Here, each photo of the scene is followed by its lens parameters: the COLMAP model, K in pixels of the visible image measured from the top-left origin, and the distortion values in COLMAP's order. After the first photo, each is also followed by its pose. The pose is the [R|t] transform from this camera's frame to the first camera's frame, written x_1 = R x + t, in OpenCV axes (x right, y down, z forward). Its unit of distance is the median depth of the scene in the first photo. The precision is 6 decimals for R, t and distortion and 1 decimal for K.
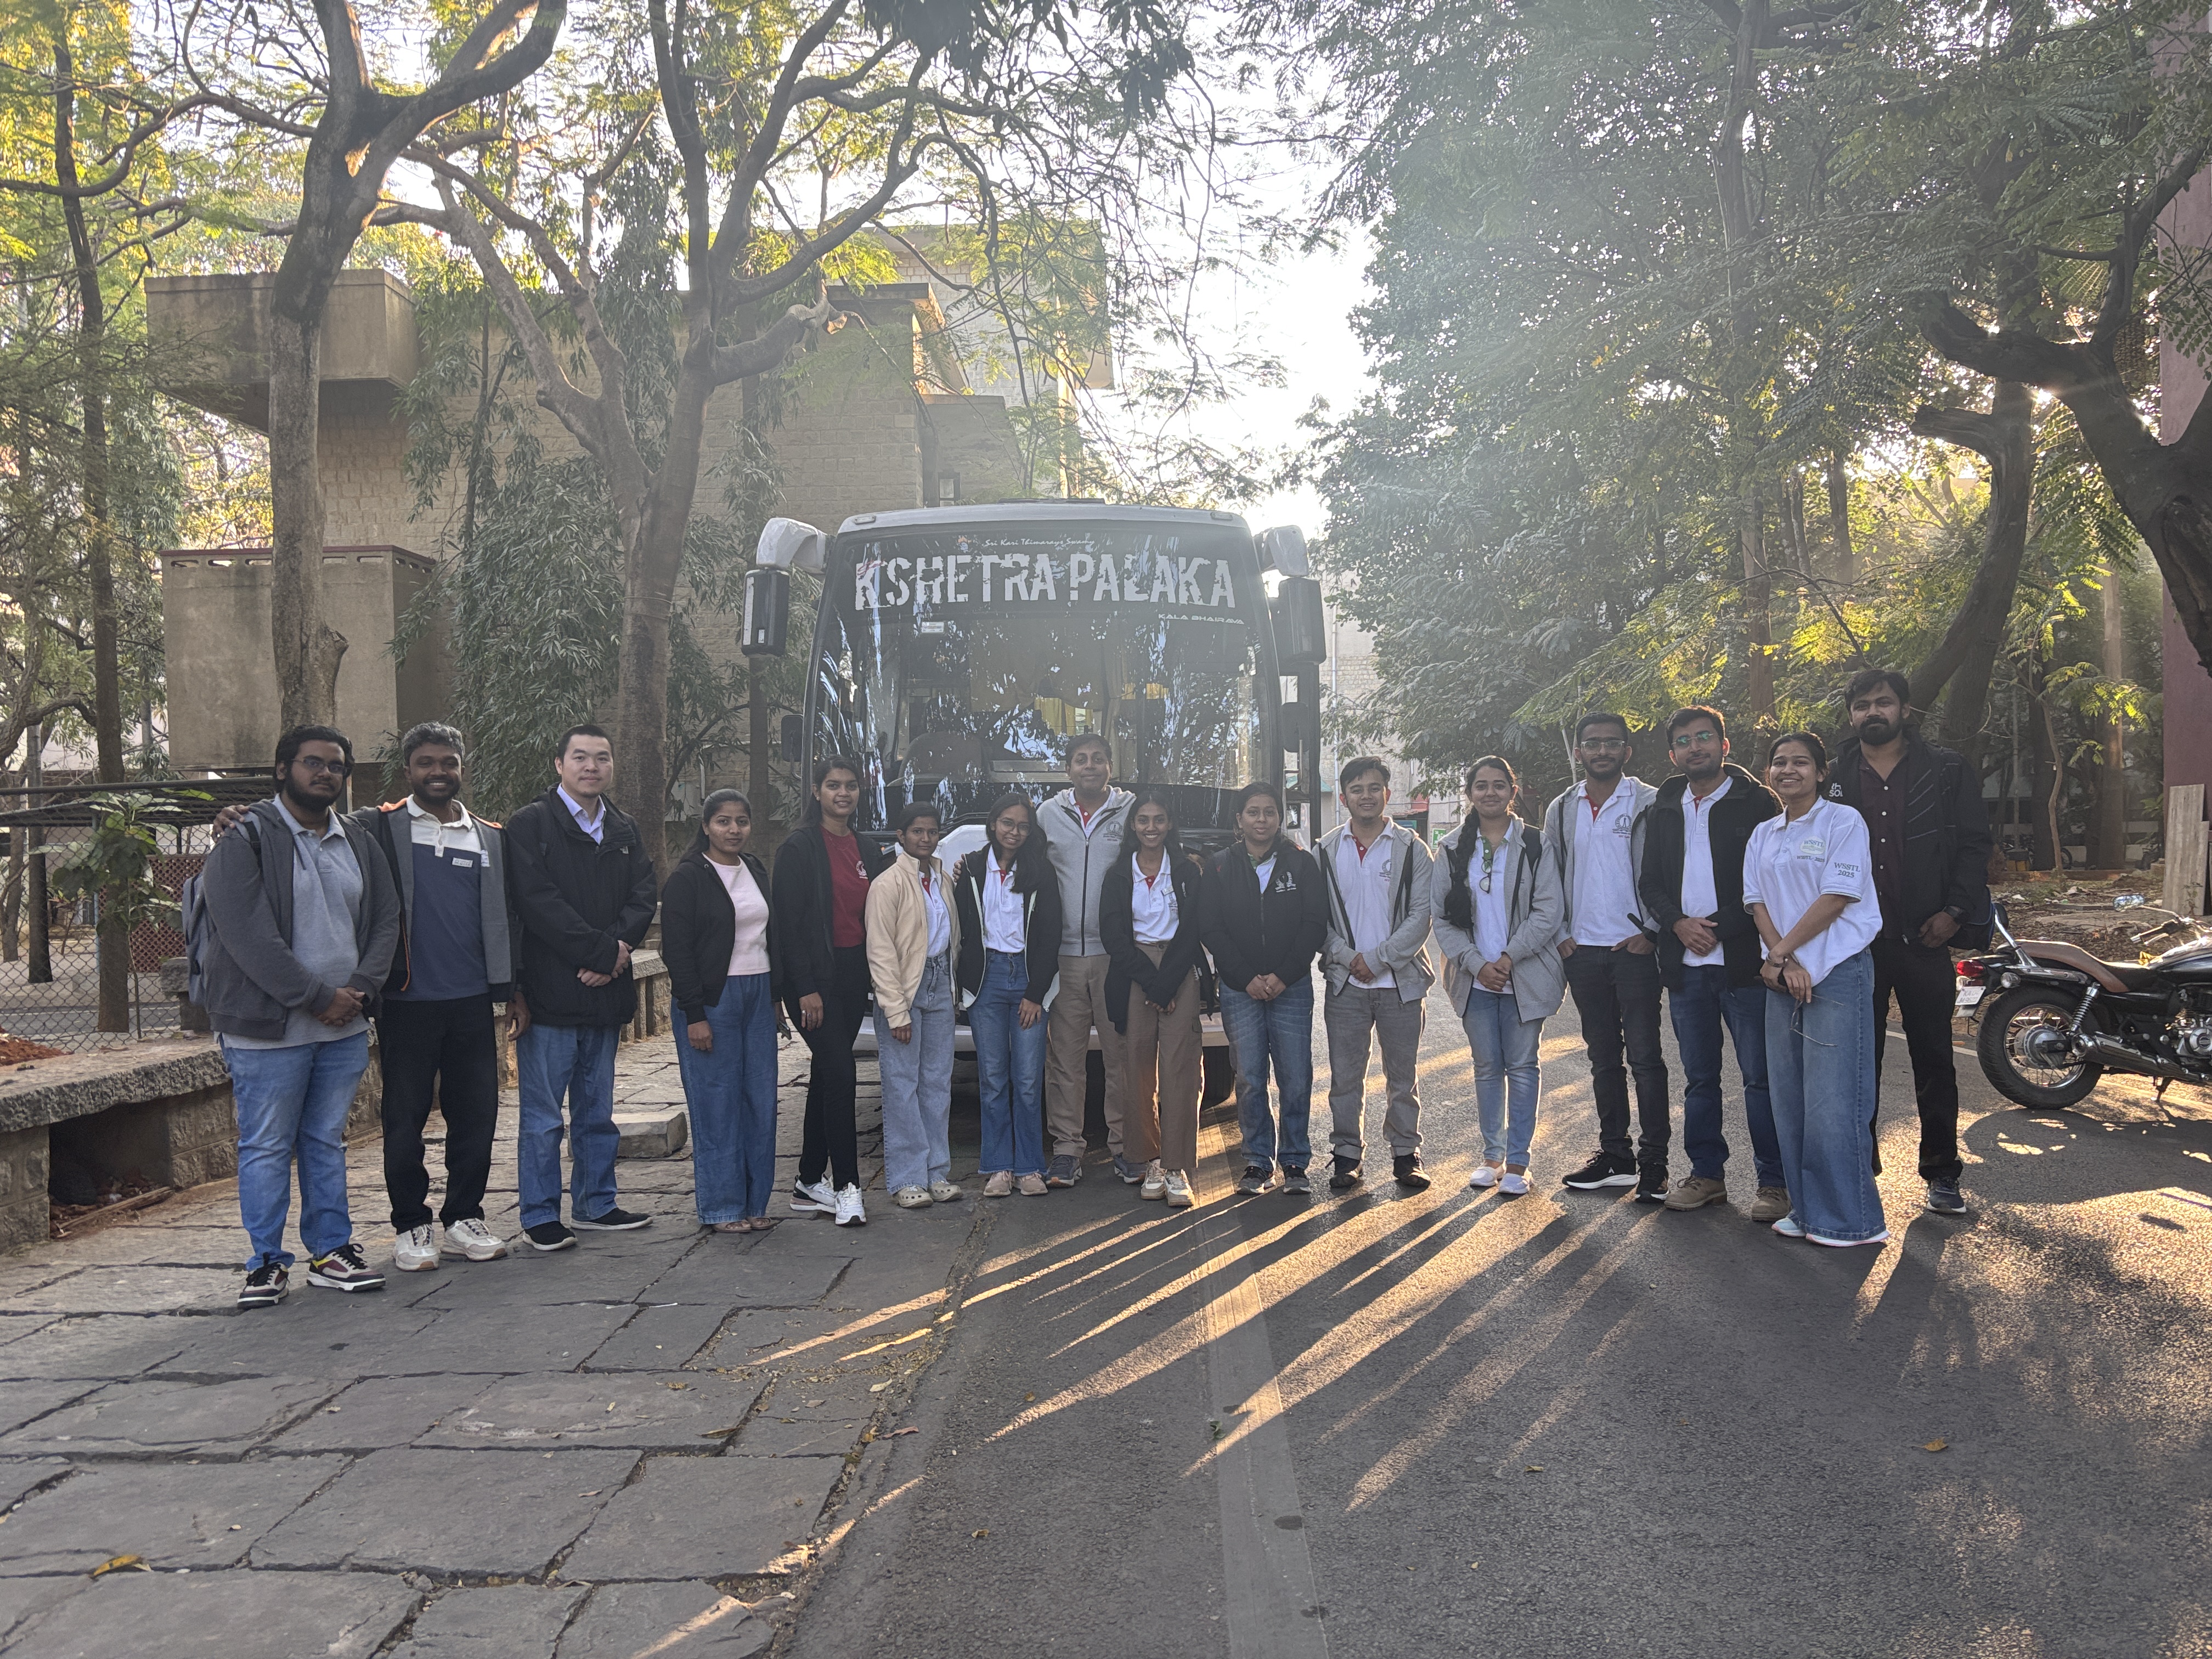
lens RADIAL K [[1697.4, 0, 1106.0], [0, 1697.4, 829.5], [0, 0, 1]] dist [0.143797, -0.186670]
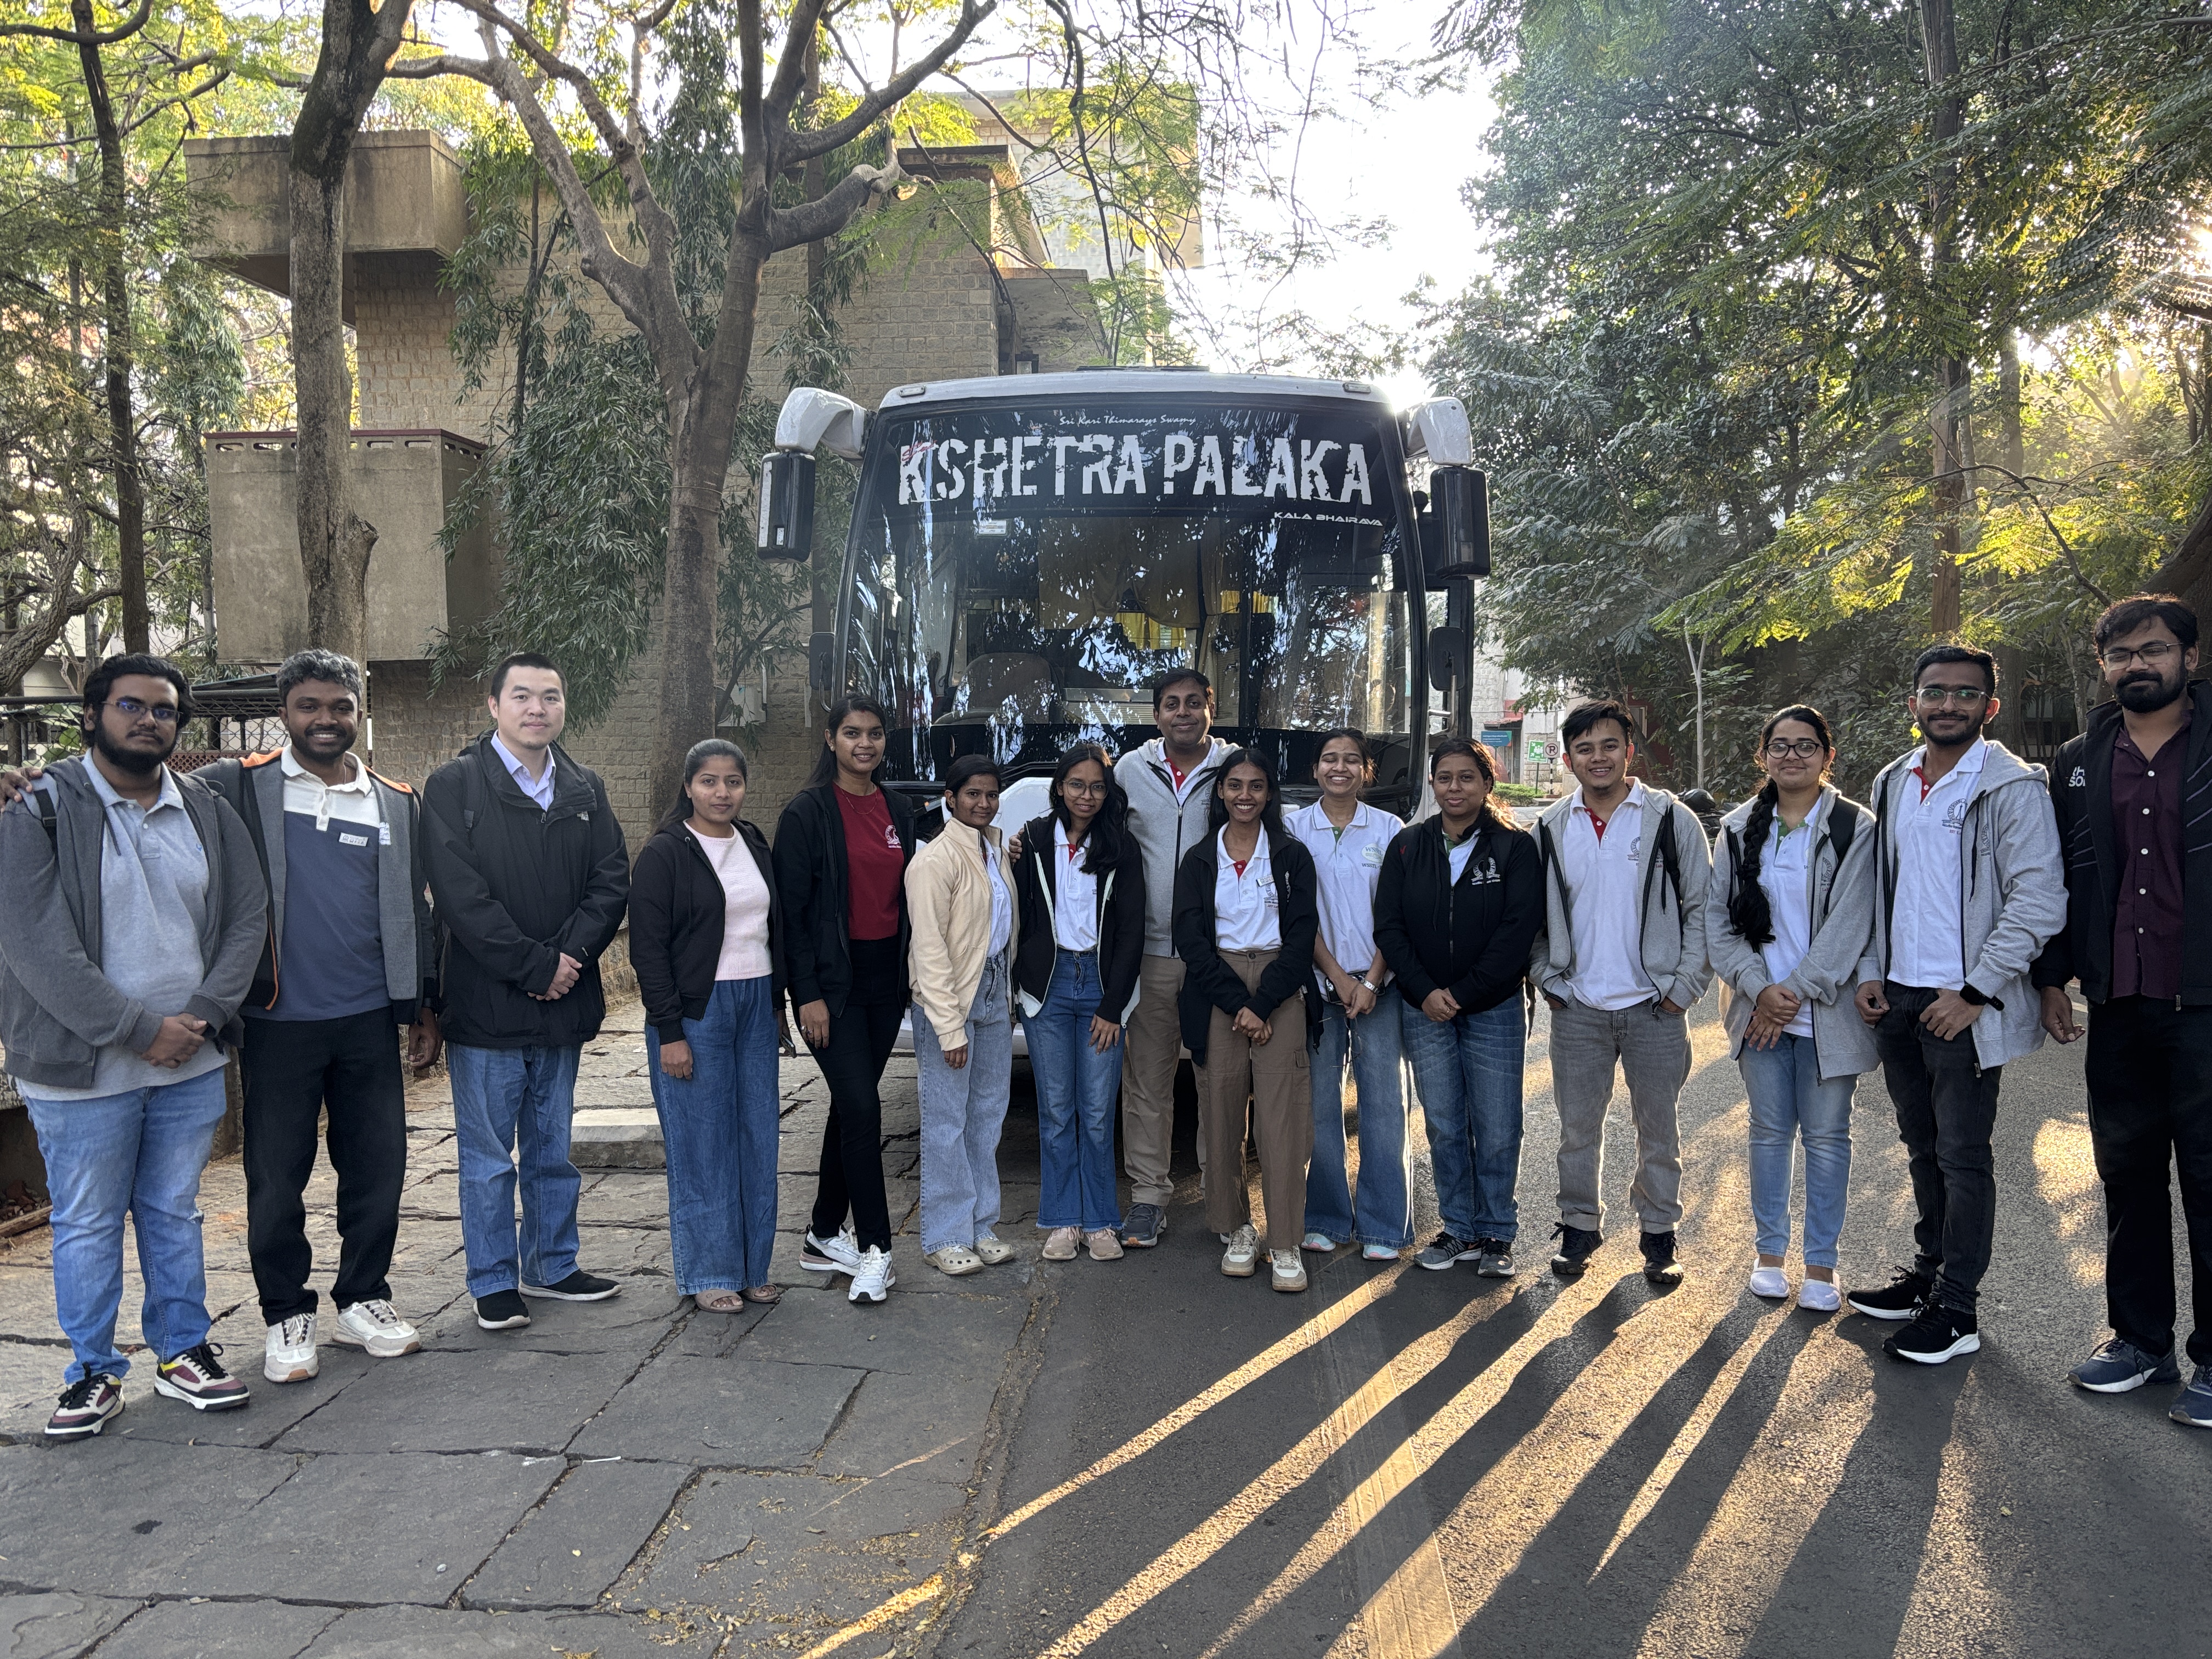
lens RADIAL K [[1612.2, 0, 1106.0], [0, 1612.2, 829.5], [0, 0, 1]] dist [0.099080, -0.095093]
pose [[0.998856, 0.018747, -0.043996, -0.010393], [-0.015631, 0.997415, 0.070134, -0.028017], [0.045197, -0.069367, 0.996567, 0.211899]]
